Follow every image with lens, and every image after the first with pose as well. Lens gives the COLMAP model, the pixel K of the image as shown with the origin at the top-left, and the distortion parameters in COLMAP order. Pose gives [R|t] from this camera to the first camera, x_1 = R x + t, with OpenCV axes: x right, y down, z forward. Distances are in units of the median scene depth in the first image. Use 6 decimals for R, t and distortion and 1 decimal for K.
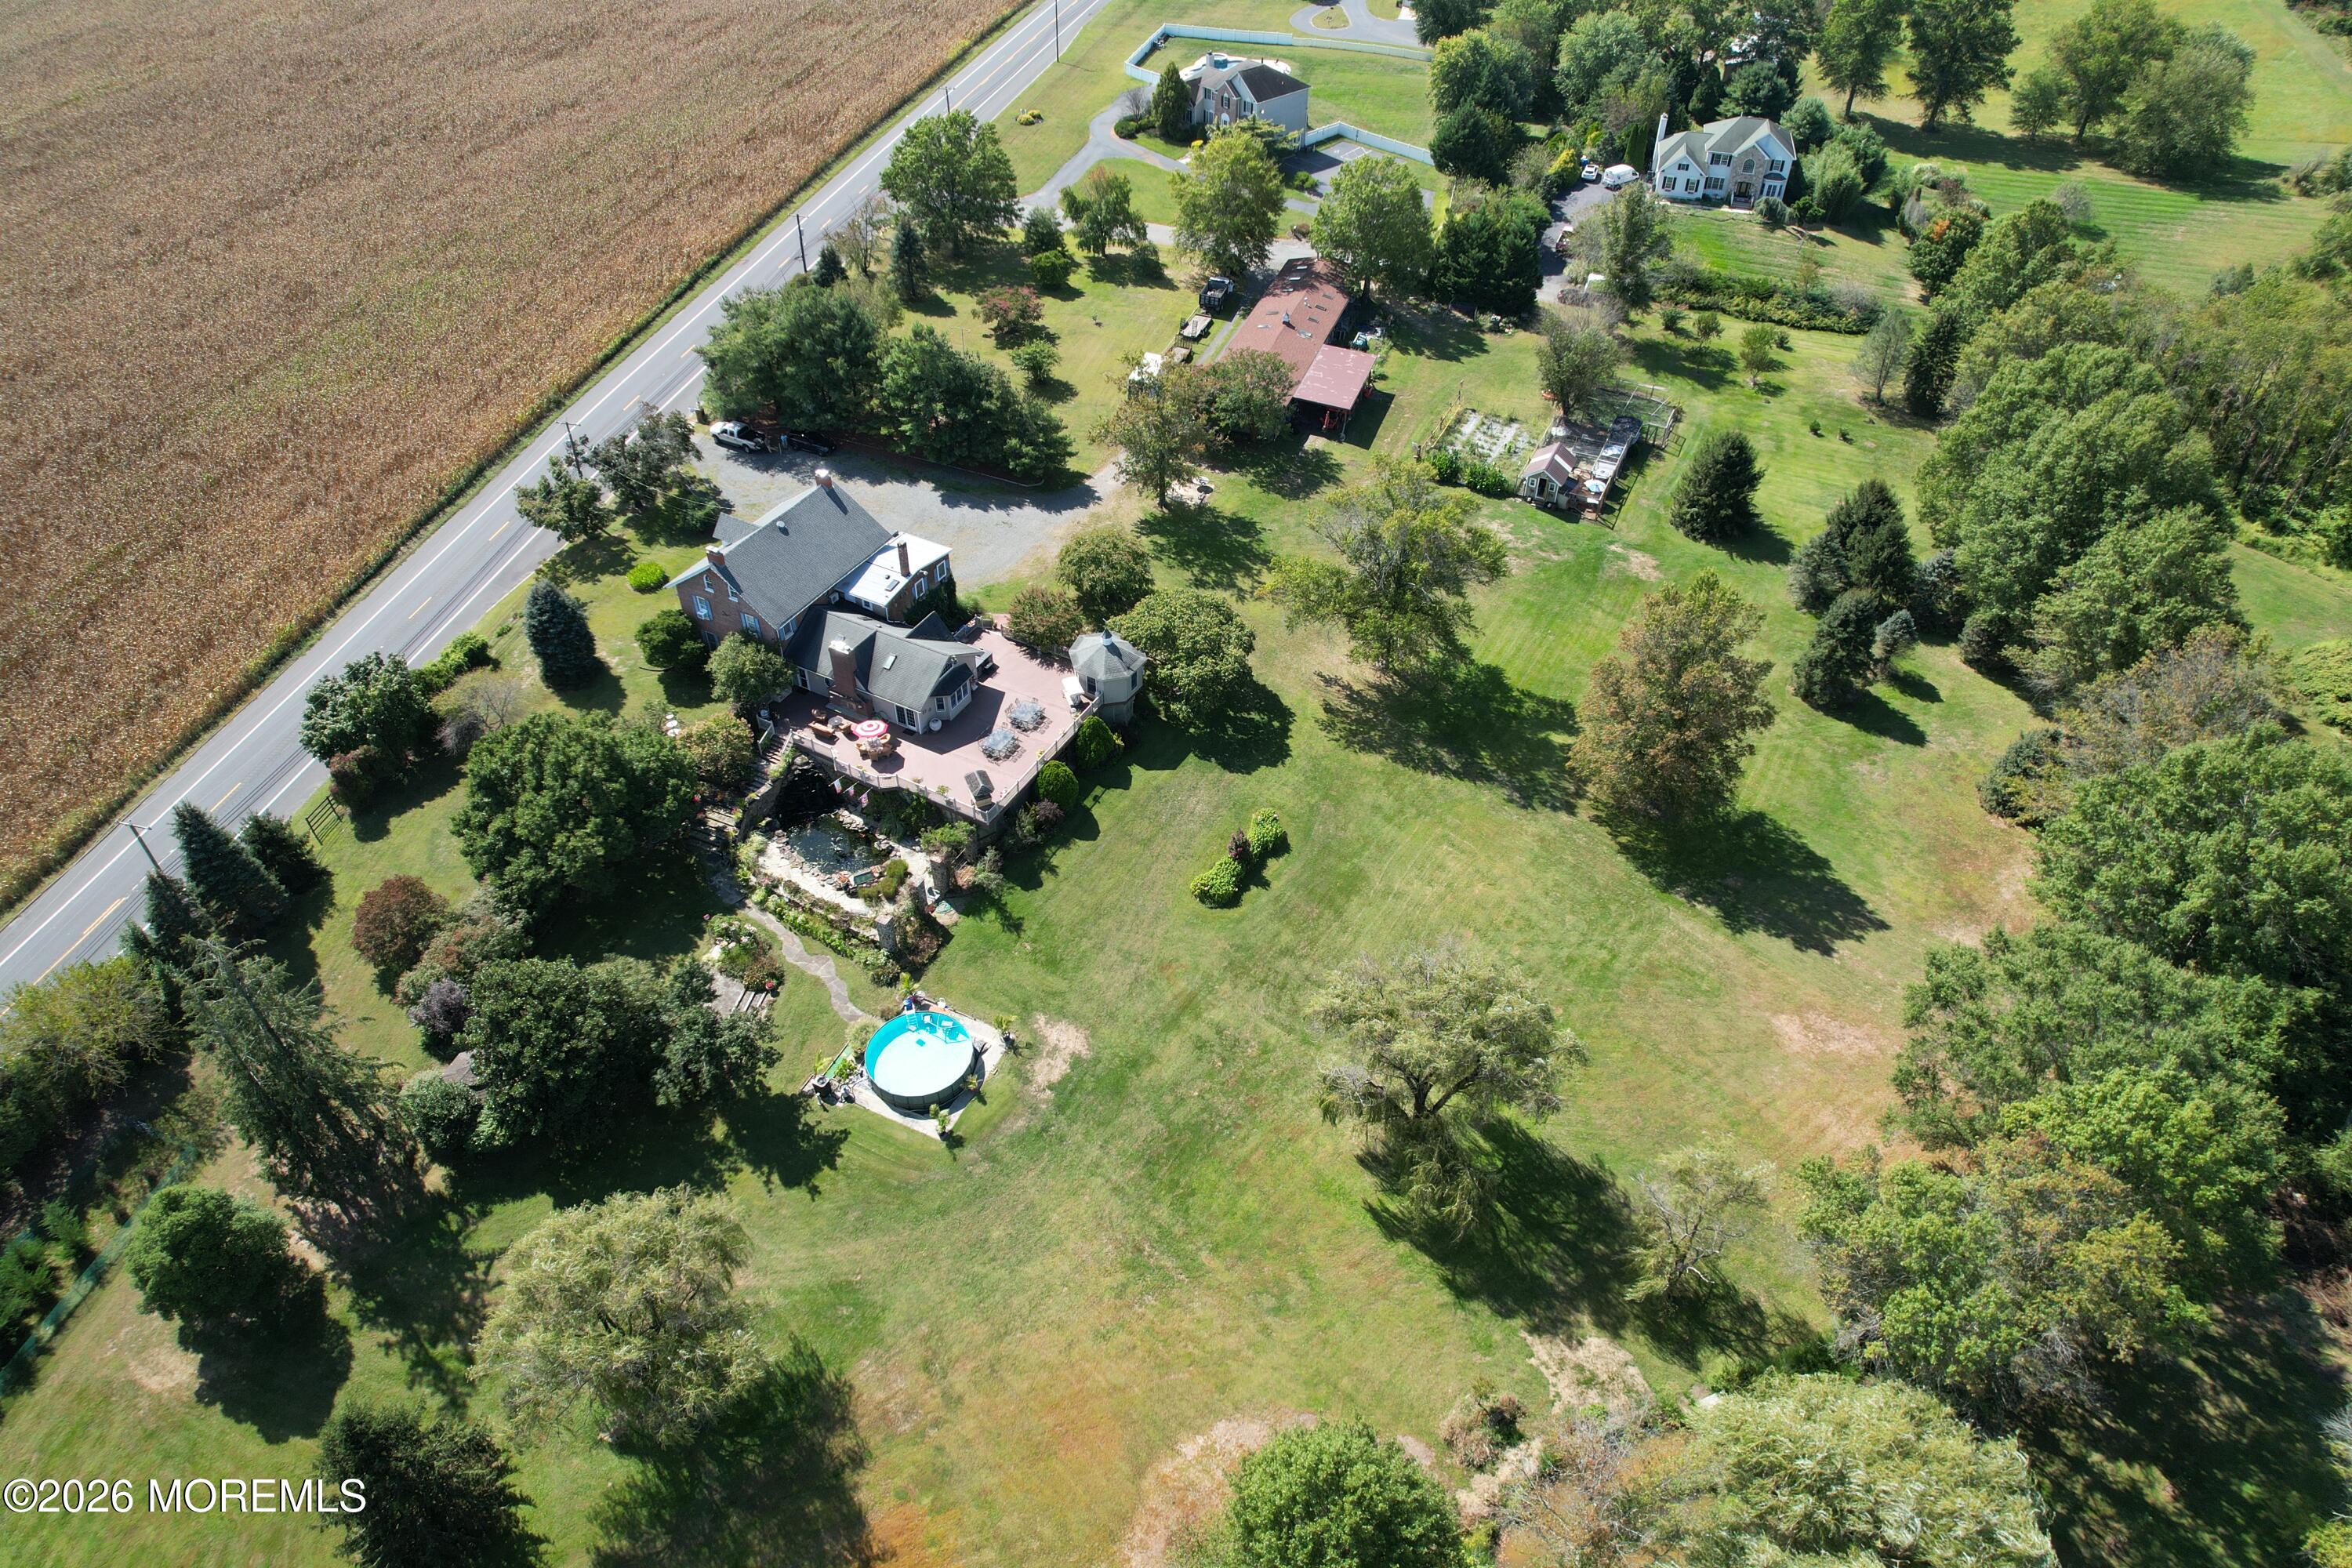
lens RADIAL K [[1497.8, 0, 1195.8], [0, 1497.8, 785.4], [0, 0, 1]] dist [-0.074499, 0.066385]
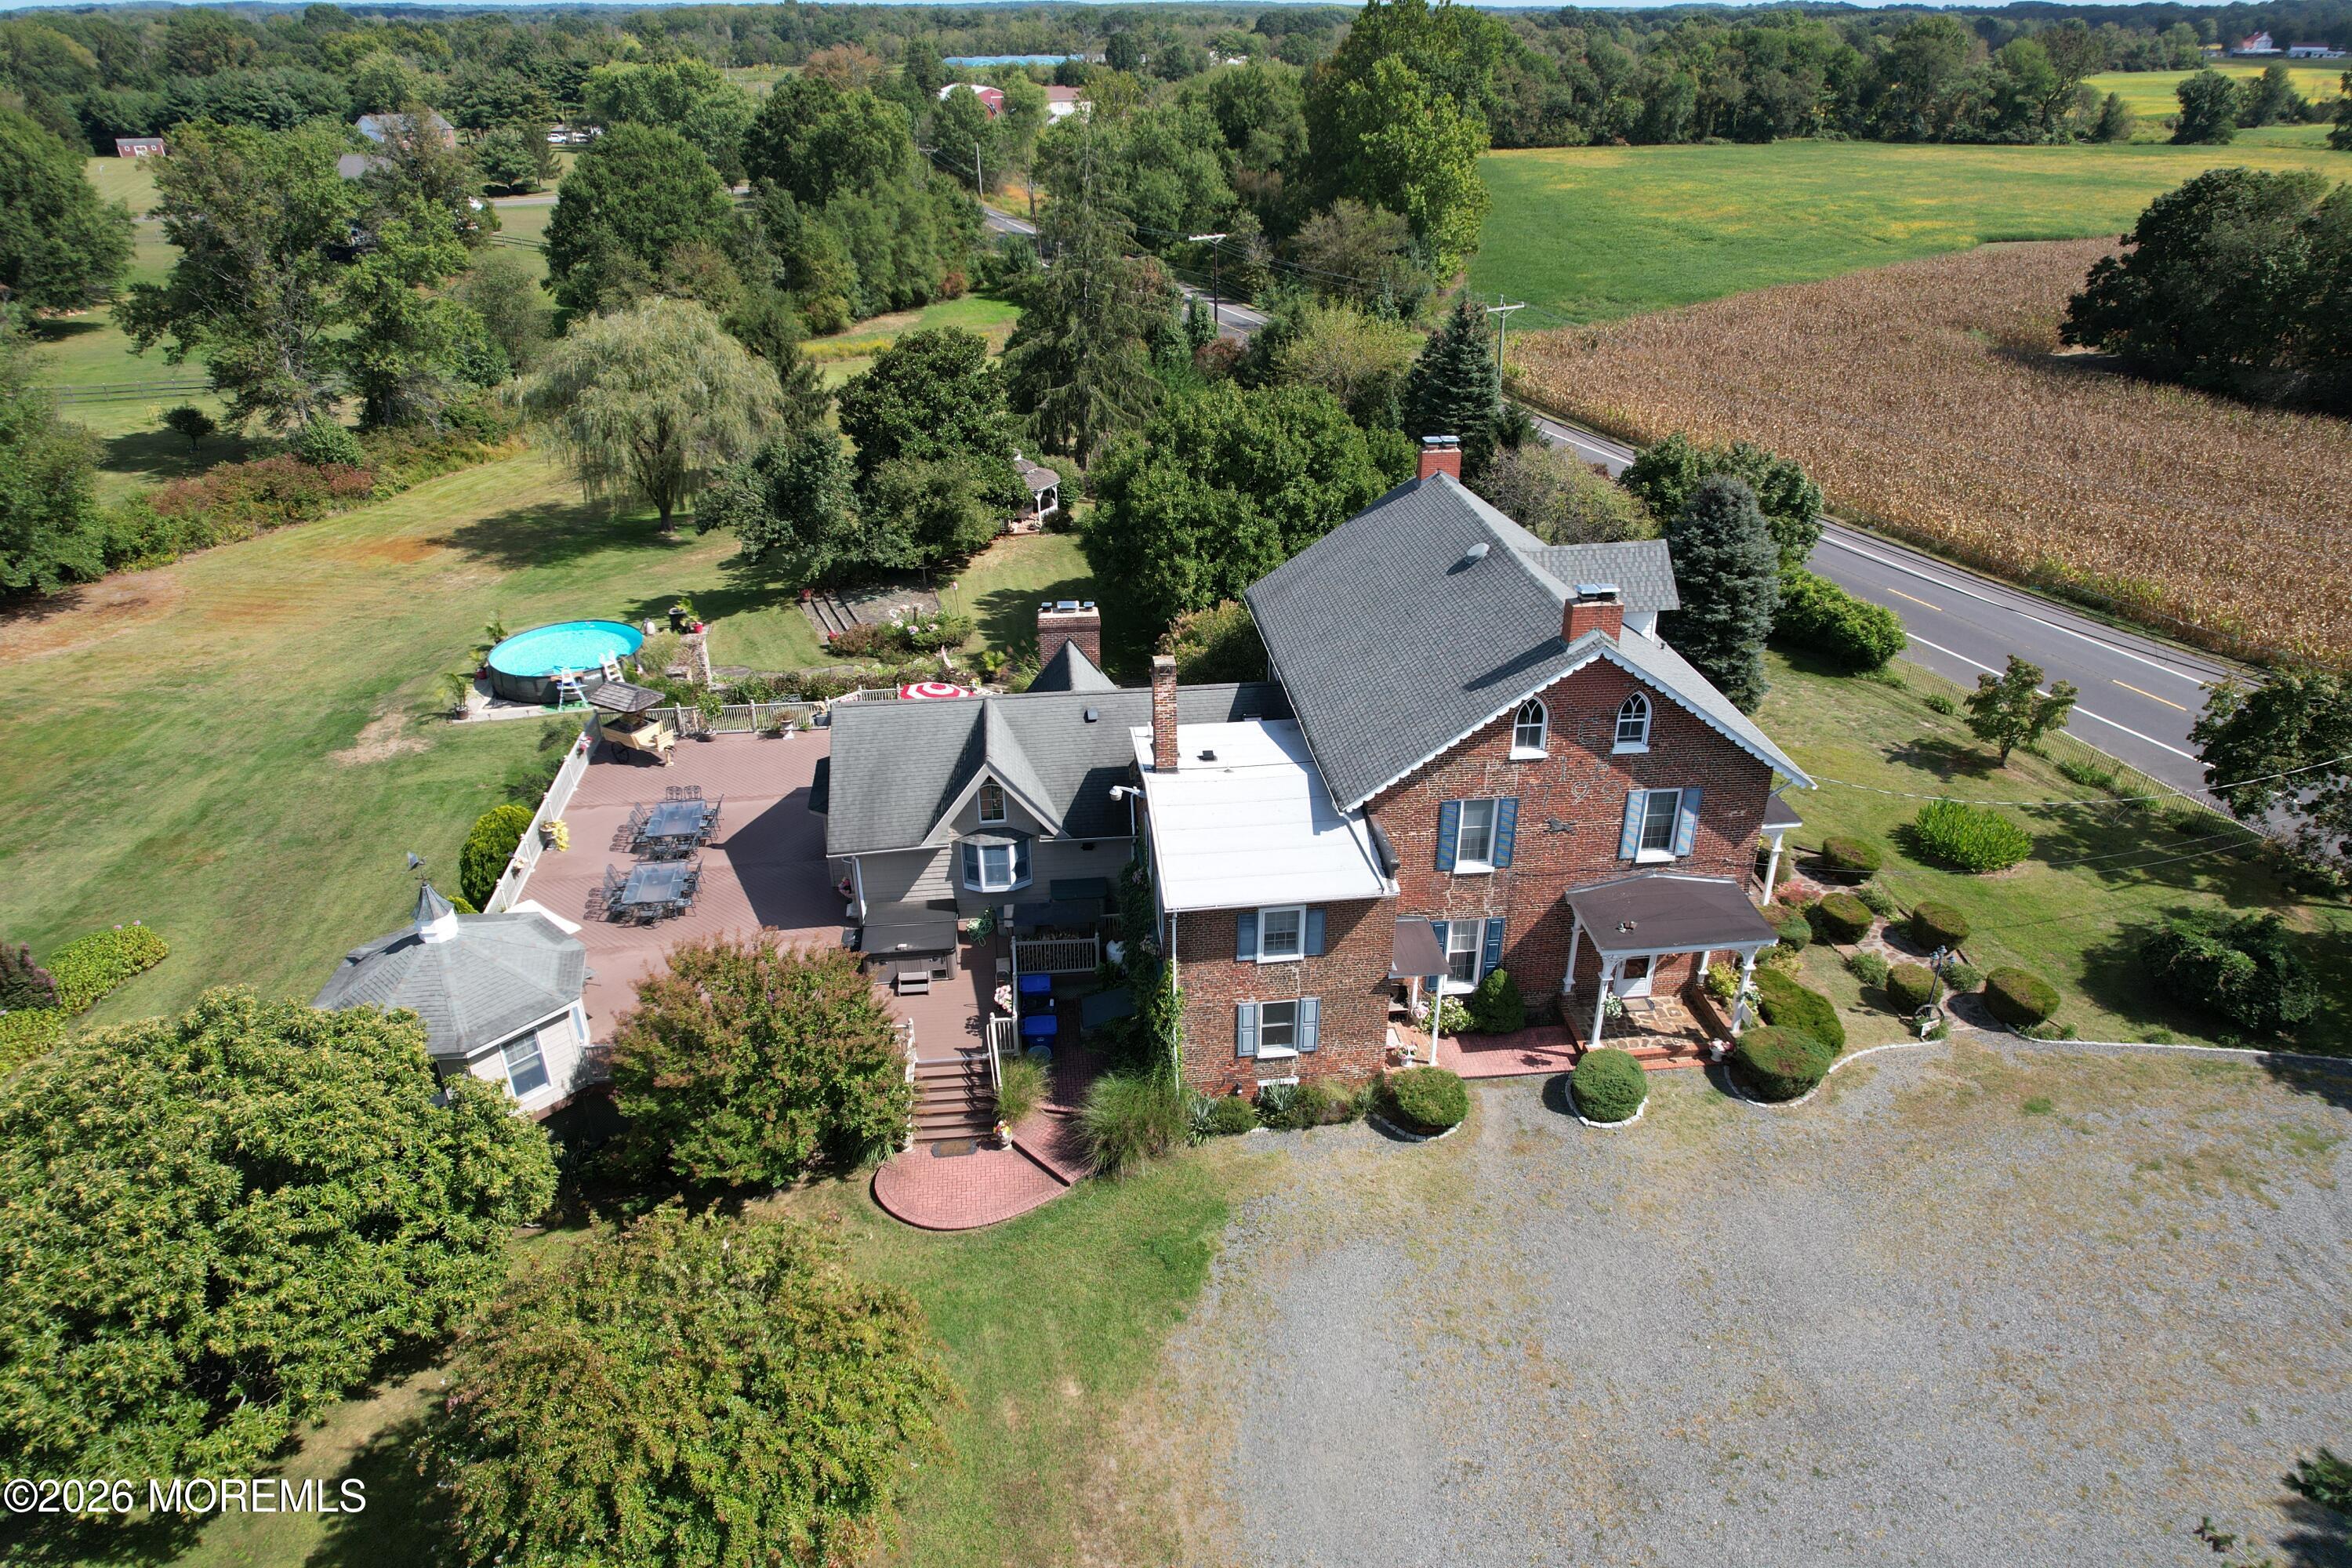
lens RADIAL K [[1497.8, 0, 1190.0], [0, 1497.8, 789.6], [0, 0, 1]] dist [-0.074499, 0.066385]
pose [[-0.815313, 0.263425, -0.515627, -0.039562], [-0.390998, 0.406336, 0.825840, -0.430099], [0.427065, 0.874928, -0.228292, 1.157514]]
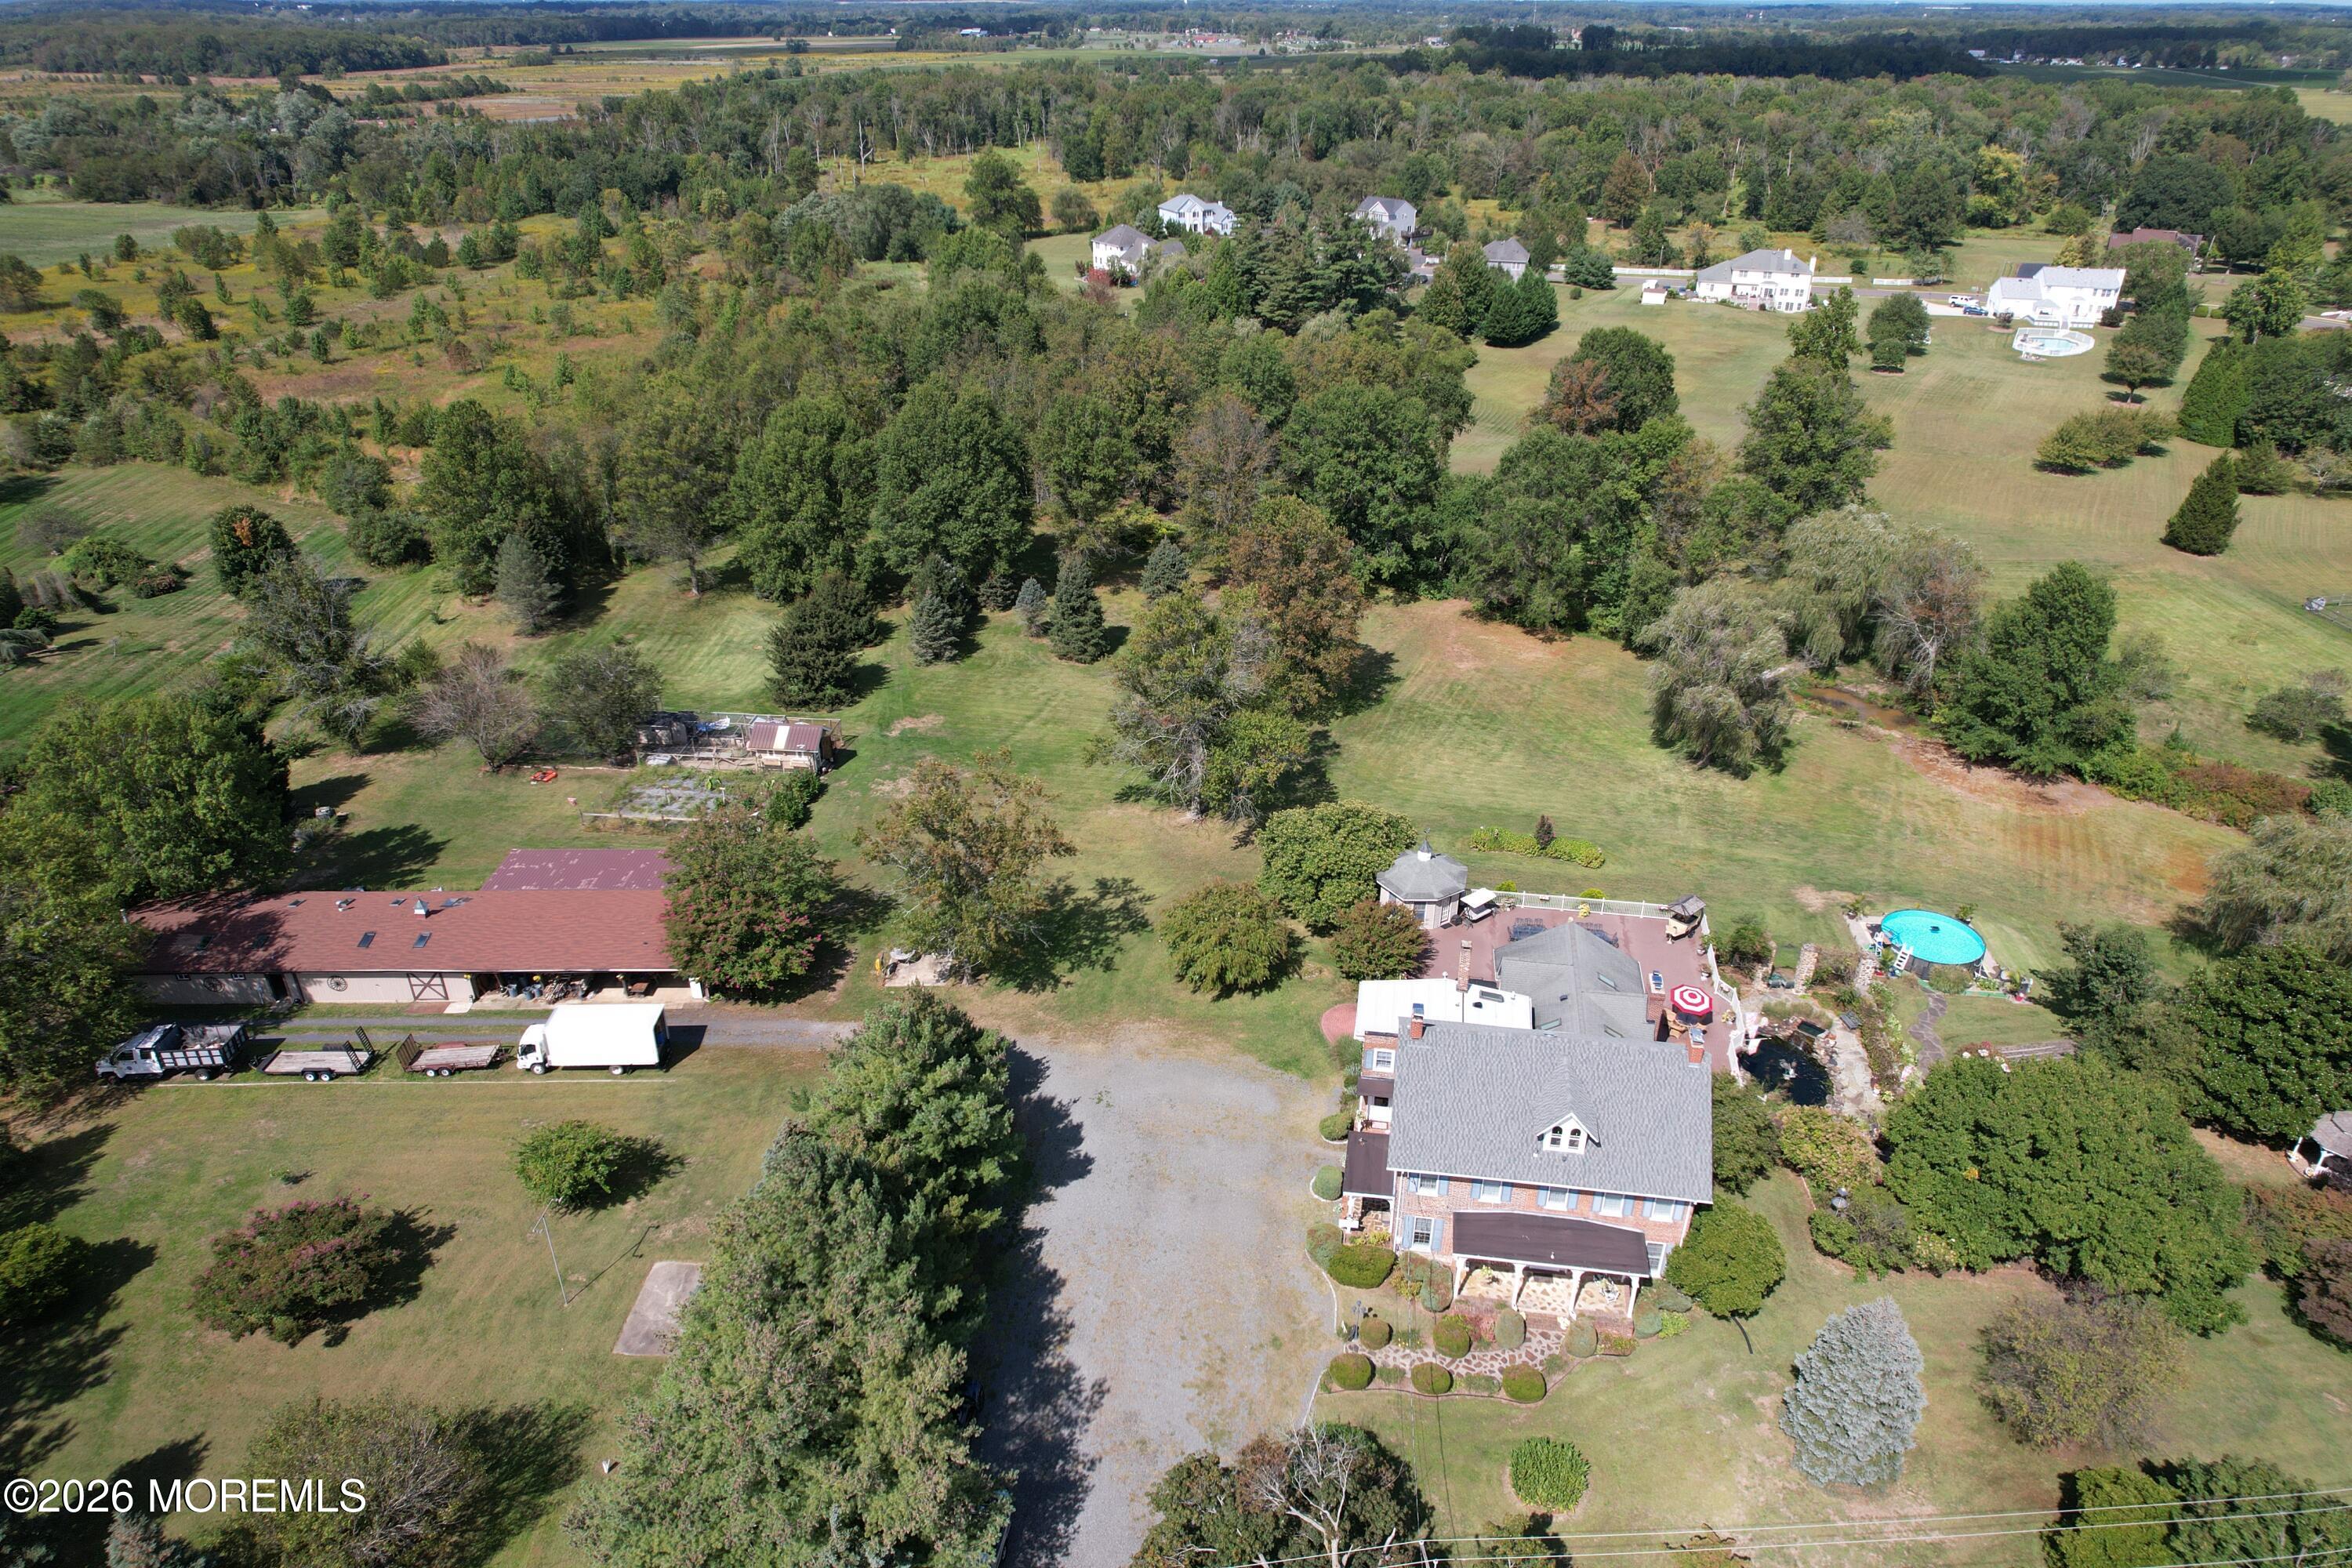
lens RADIAL K [[1497.8, 0, 1193.0], [0, 1497.8, 783.7], [0, 0, 1]] dist [-0.074499, 0.066385]
pose [[-0.333899, -0.452354, 0.826975, -0.726298], [0.623419, 0.552066, 0.553690, -0.698732], [-0.707008, 0.700428, 0.097672, 1.026323]]
